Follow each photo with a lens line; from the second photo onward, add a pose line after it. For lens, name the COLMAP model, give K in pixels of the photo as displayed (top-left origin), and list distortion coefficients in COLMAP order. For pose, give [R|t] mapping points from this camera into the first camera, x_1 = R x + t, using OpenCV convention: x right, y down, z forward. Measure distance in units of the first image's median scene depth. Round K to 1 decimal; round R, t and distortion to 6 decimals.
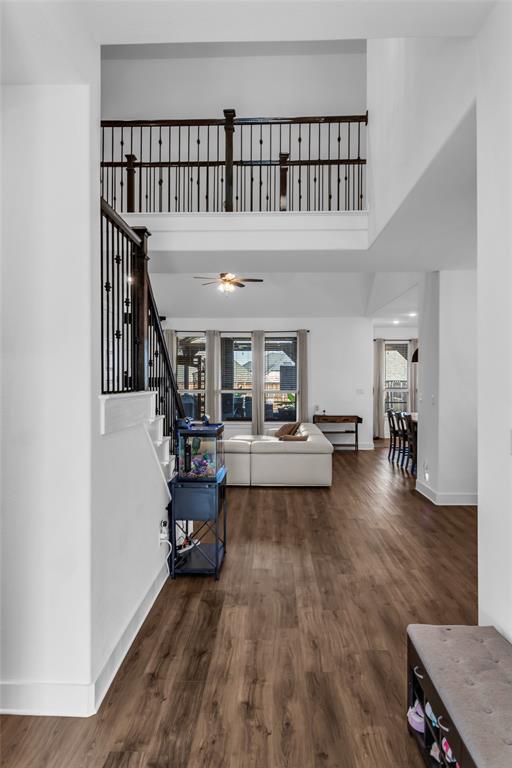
lens RADIAL K [[519.4, 0, 254.7], [0, 519.4, 363.4], [0, 0, 1]] dist [-0.037400, -0.000277]
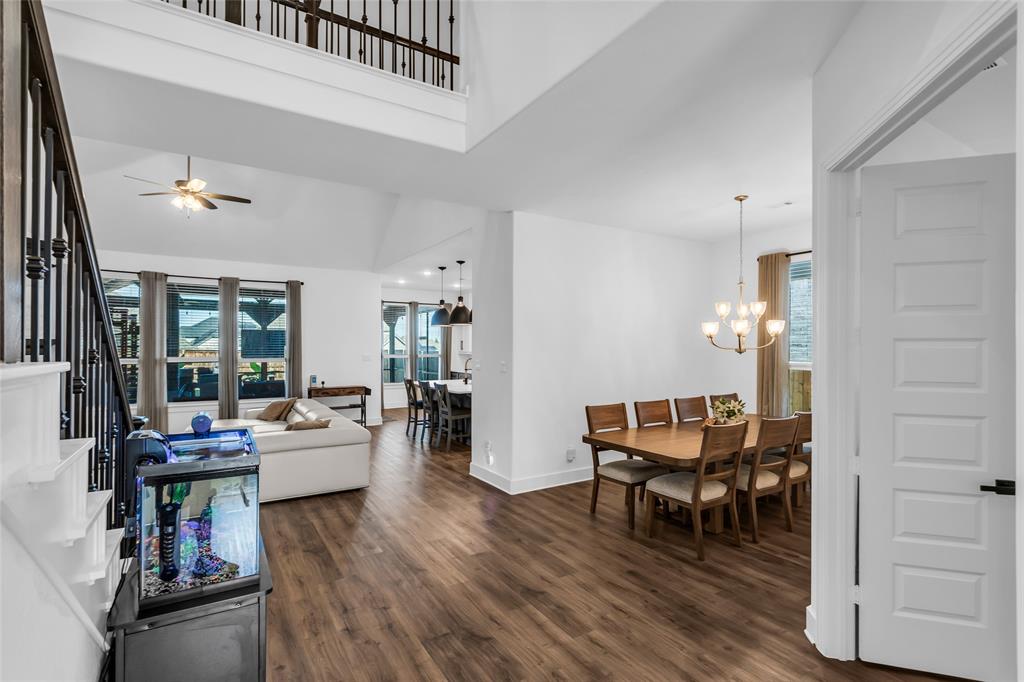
lens RADIAL K [[480.5, 0, 511.4], [0, 480.5, 342.0], [0, 0, 1]] dist [-0.001730, 0.000369]
pose [[0.828926, 0.006083, 0.559325, -0.044411], [-0.017764, 0.999723, 0.015454, 0.011389], [-0.559076, -0.022746, 0.828805, 0.215320]]
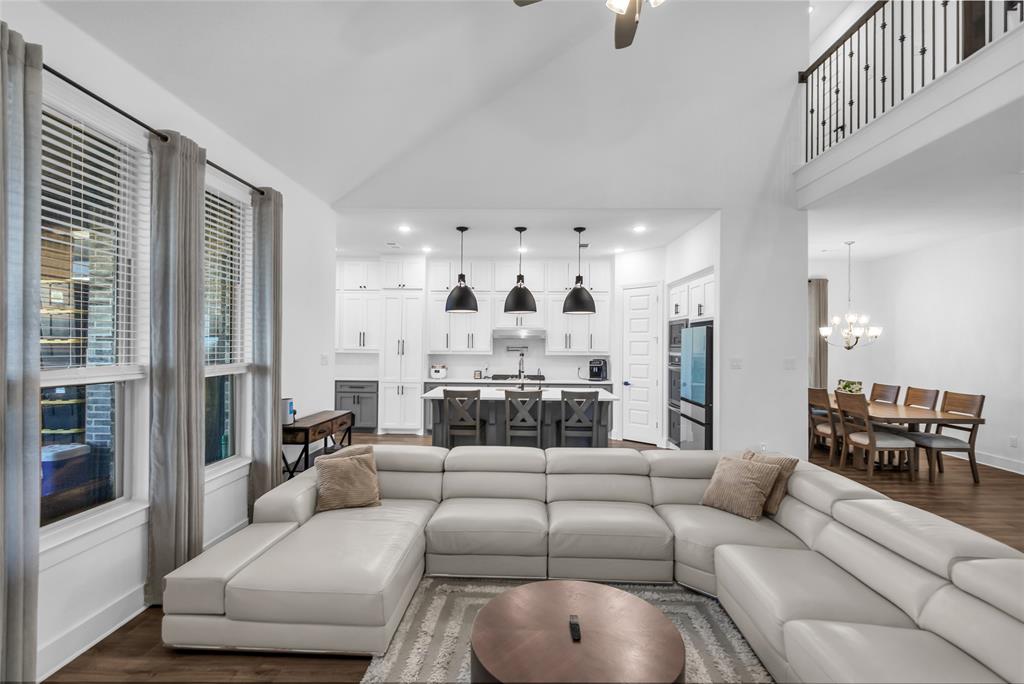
lens RADIAL K [[480.5, 0, 511.4], [0, 480.5, 343.0], [0, 0, 1]] dist [-0.001730, 0.000369]
pose [[-0.009883, 0.003143, 0.999946, -0.248695], [-0.038637, 0.999247, -0.003522, 0.034884], [-0.999204, -0.038670, -0.009754, 0.868462]]
